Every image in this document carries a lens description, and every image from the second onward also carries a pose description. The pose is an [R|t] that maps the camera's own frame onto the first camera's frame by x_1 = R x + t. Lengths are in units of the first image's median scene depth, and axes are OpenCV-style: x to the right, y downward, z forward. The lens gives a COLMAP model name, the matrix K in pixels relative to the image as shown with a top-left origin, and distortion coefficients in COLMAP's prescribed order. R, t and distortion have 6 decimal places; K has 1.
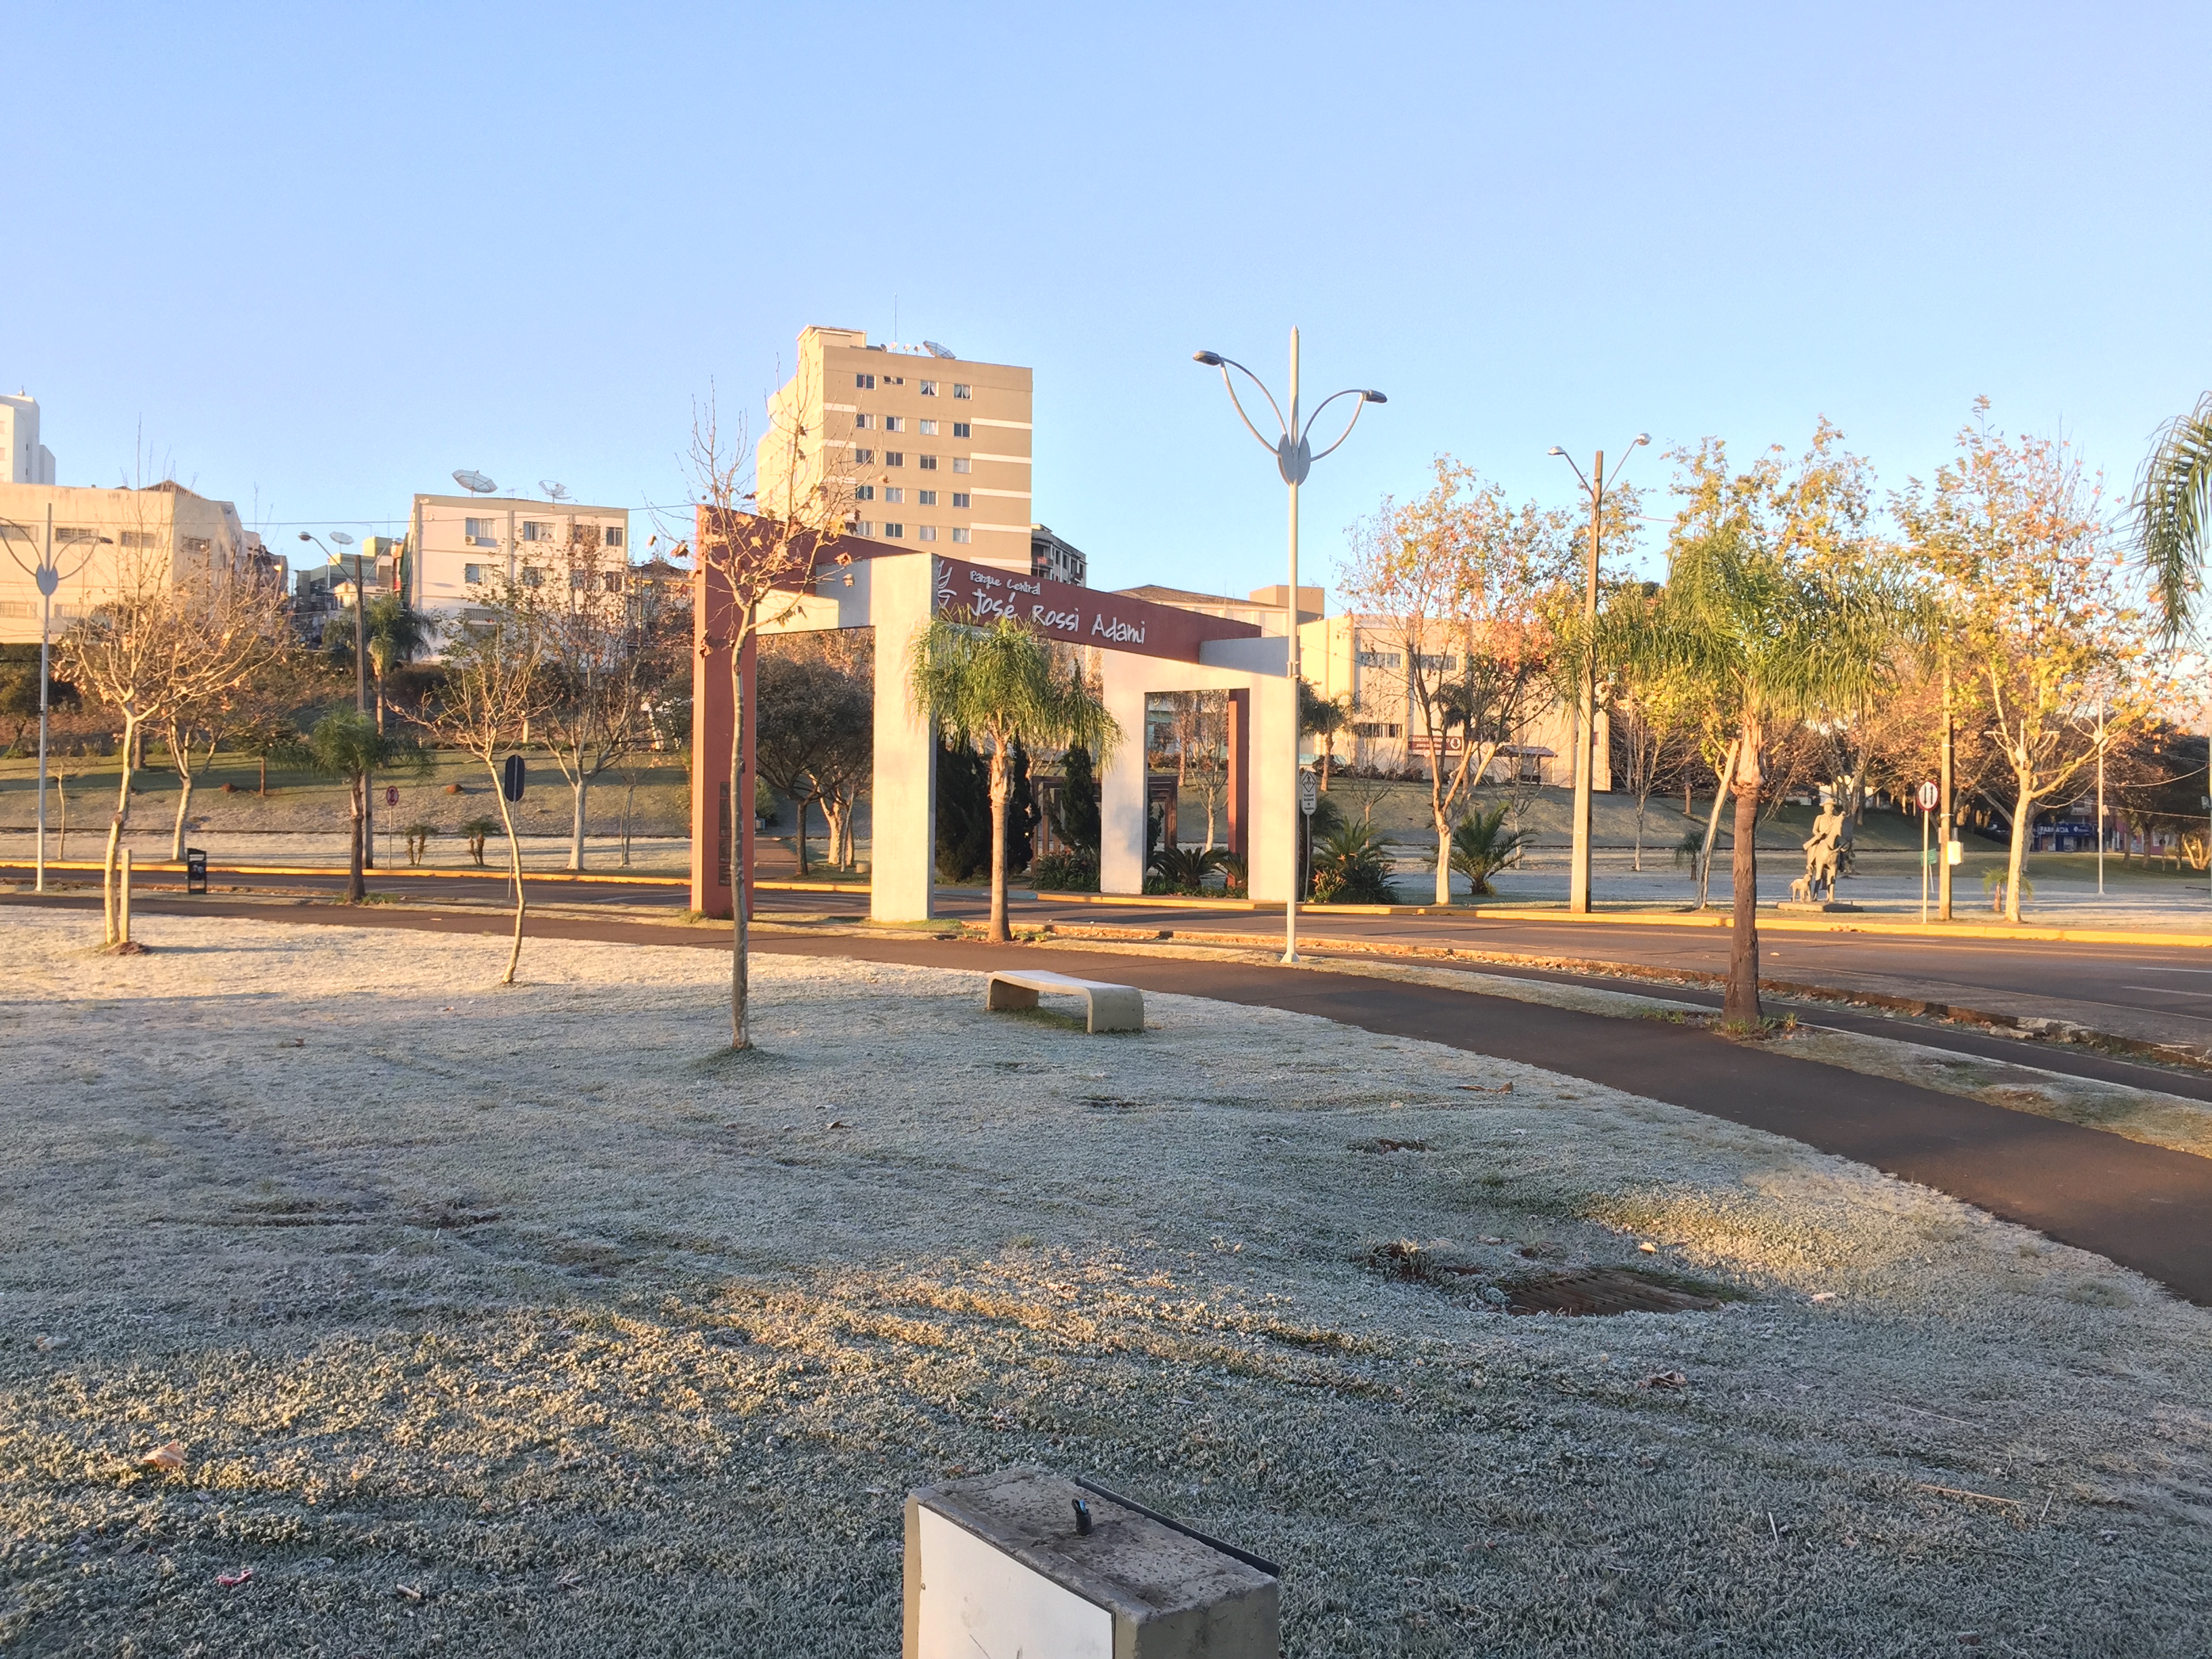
lens RADIAL K [[1876.9, 0, 1108.0], [0, 1876.9, 825.7], [0, 0, 1]] dist [0.078570, -0.096805]
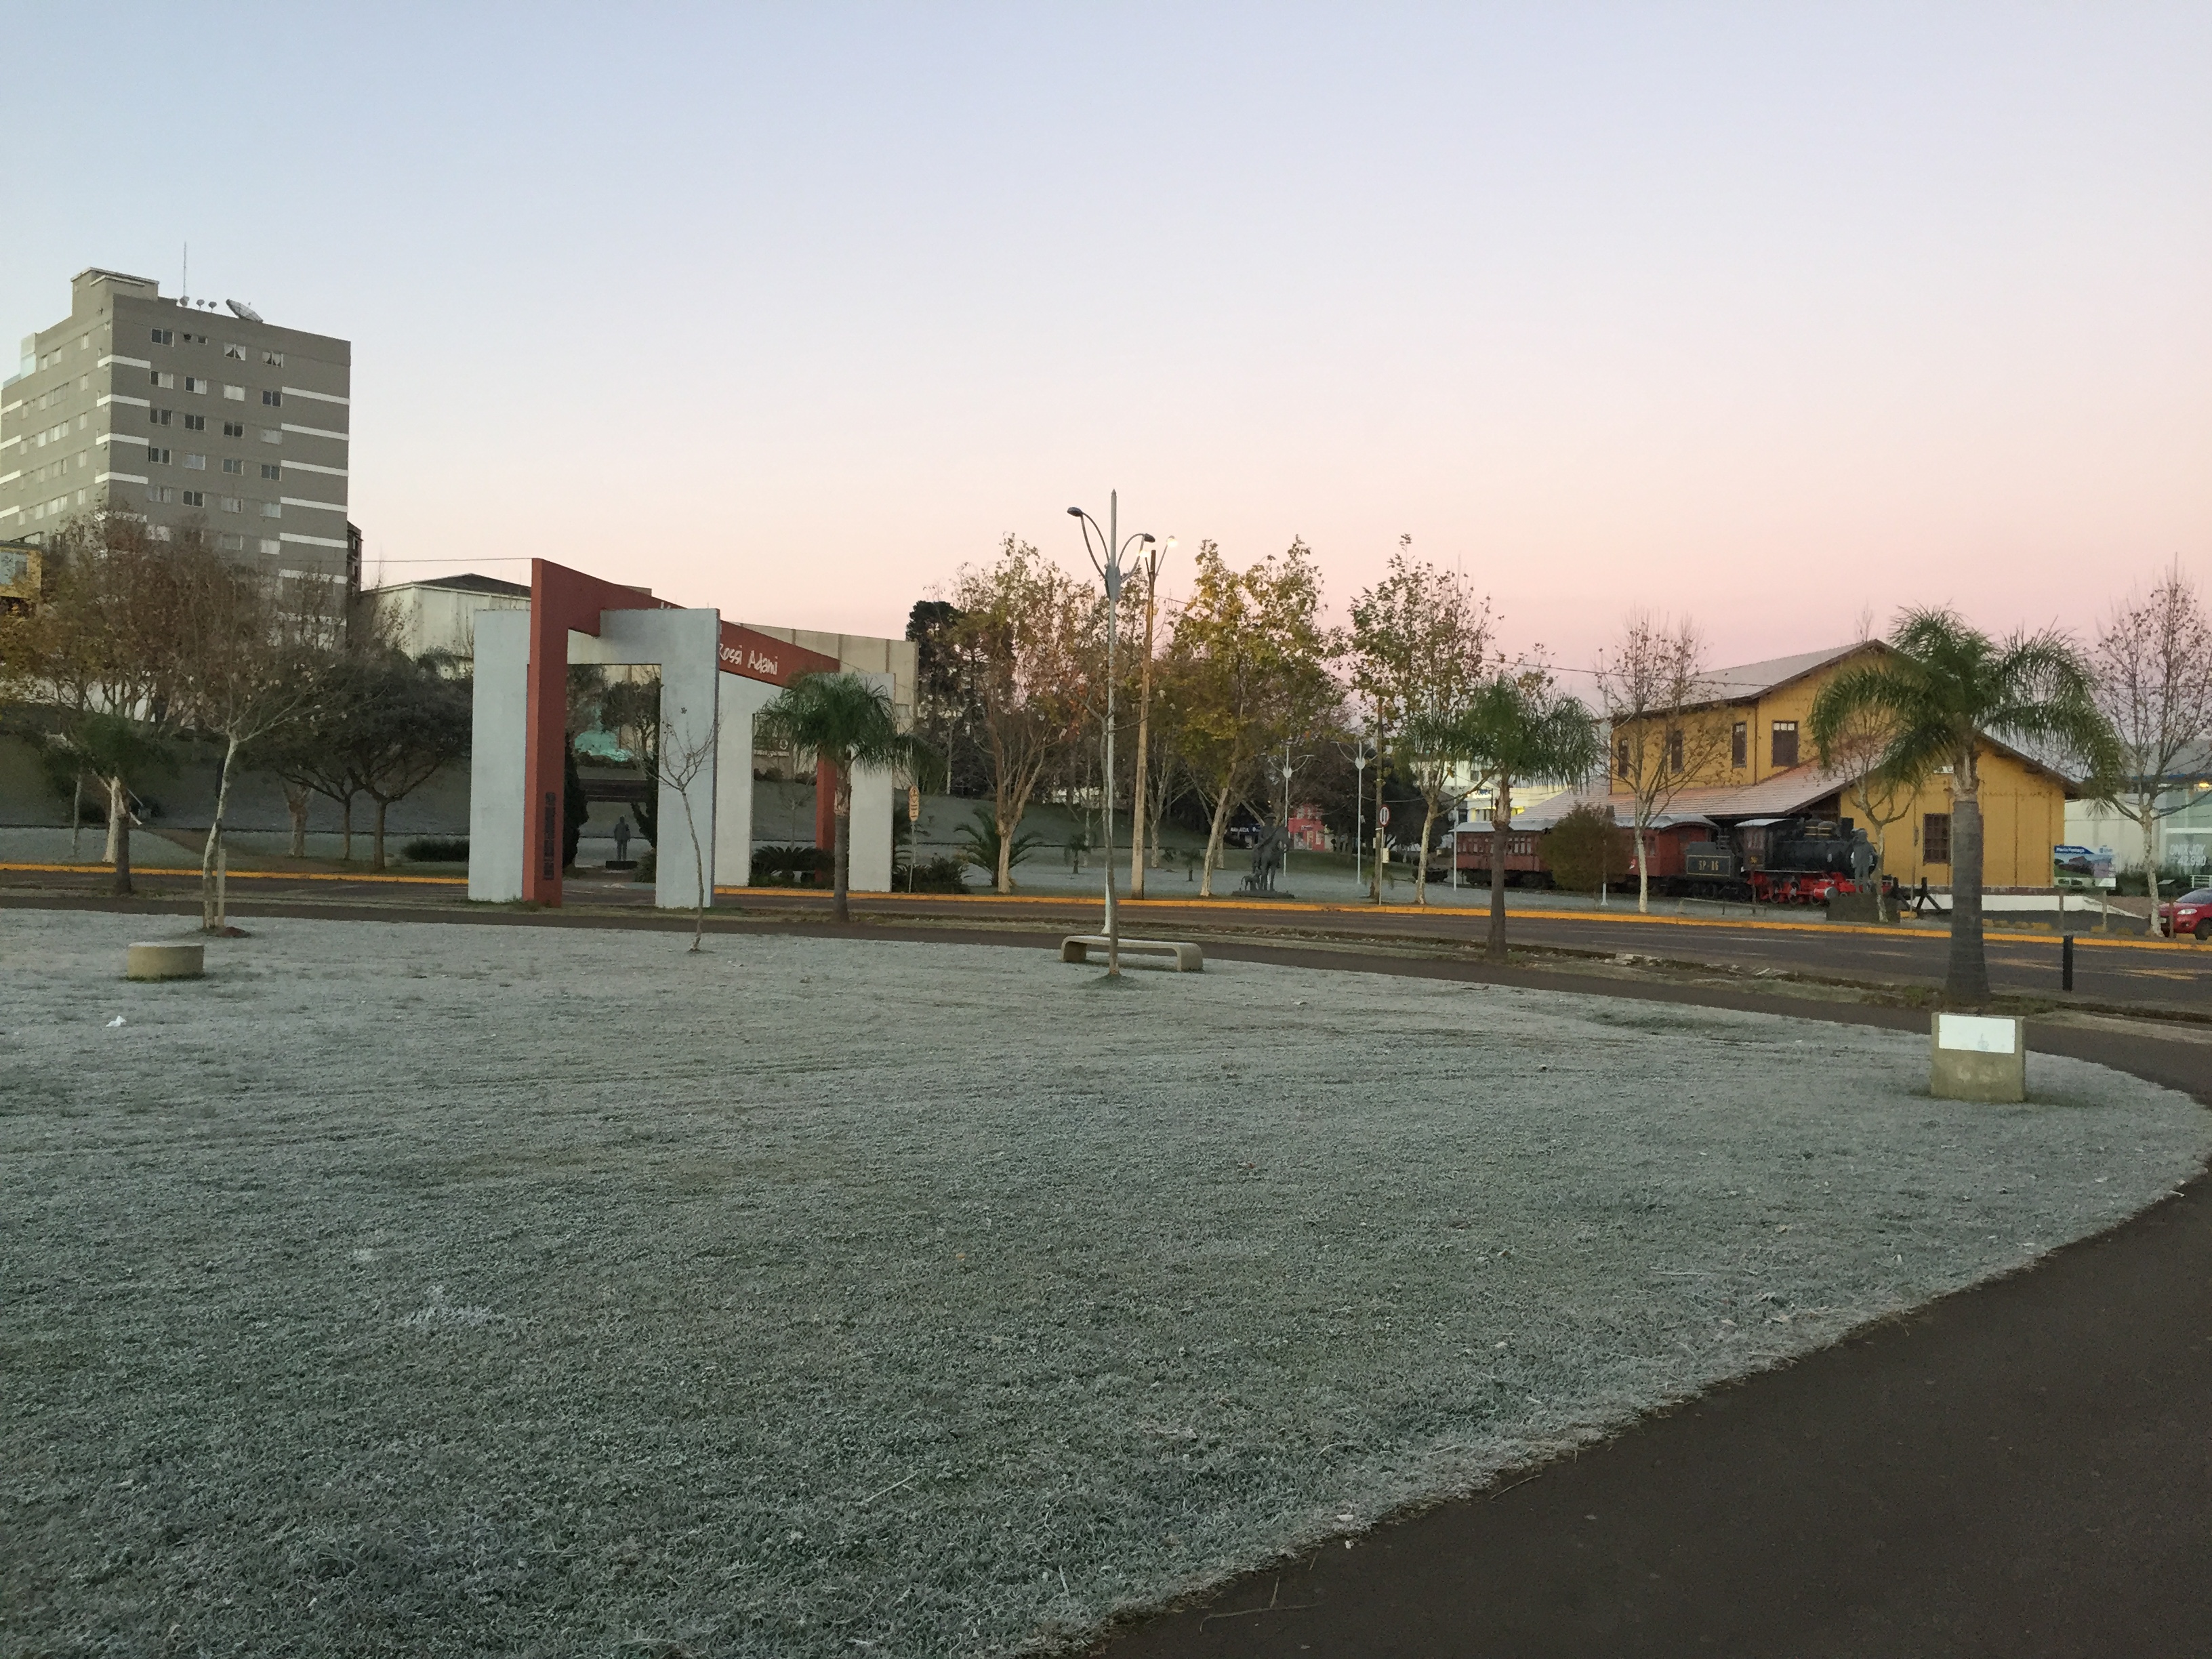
lens RADIAL K [[1876.9, 0, 1095.3], [0, 1876.9, 821.4], [0, 0, 1]] dist [0.078570, -0.096805]
pose [[0.917054, 0.012968, 0.398553, -0.226473], [-0.013980, 0.999902, -0.000369, -0.005491], [-0.398519, -0.005233, 0.917145, -0.144644]]
